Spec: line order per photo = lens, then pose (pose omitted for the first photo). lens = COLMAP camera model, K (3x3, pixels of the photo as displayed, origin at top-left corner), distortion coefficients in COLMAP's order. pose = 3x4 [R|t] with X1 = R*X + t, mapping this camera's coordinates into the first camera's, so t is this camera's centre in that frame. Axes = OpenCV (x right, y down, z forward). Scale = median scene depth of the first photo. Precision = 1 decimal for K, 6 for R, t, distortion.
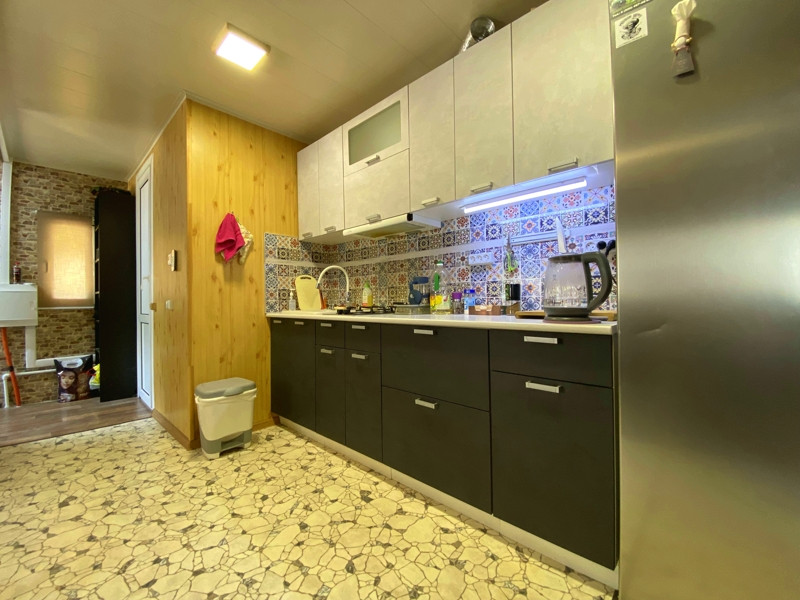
lens RADIAL K [[329.1, 0, 397.2], [0, 329.1, 297.8], [0, 0, 1]] dist [0.023586, -0.021771]
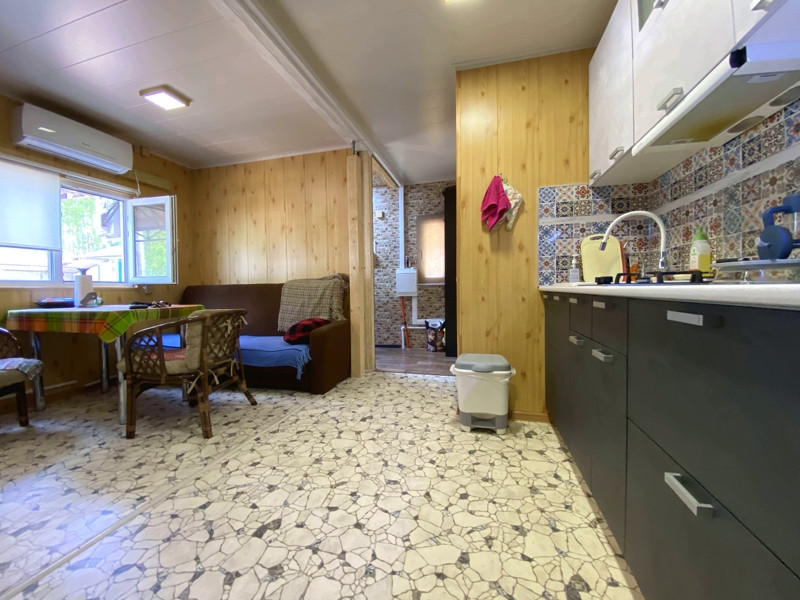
lens RADIAL K [[324.3, 0, 397.6], [0, 324.3, 298.7], [0, 0, 1]] dist [0.021493, -0.020706]
pose [[0.468311, 0.032655, -0.882960, 0.175517], [0.018760, 0.998724, 0.046886, 0.036923], [0.883365, -0.038521, 0.467101, 0.337834]]
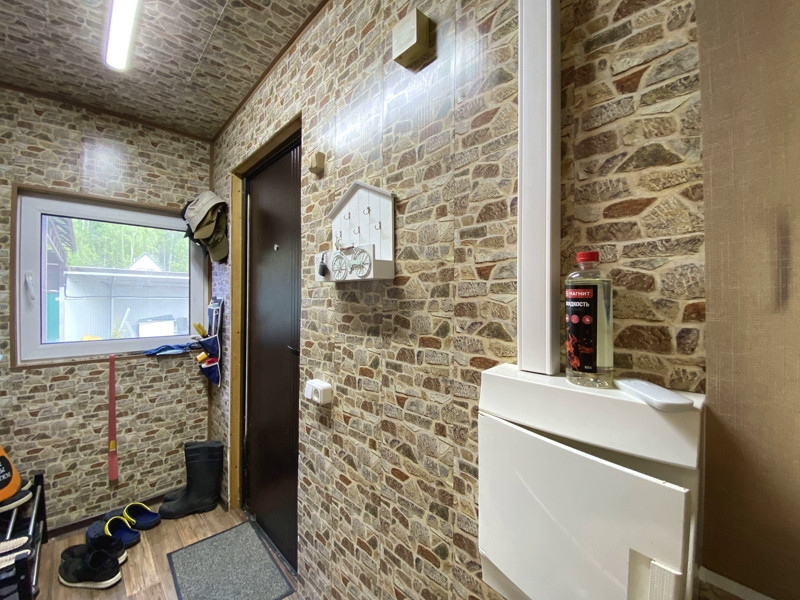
lens RADIAL K [[324.3, 0, 397.6], [0, 324.3, 298.7], [0, 0, 1]] dist [0.021493, -0.020706]
pose [[-0.027403, 0.016339, -0.999491, -1.309206], [0.007420, 0.999842, 0.016141, -0.115492], [0.999597, -0.006974, -0.027520, 1.195346]]
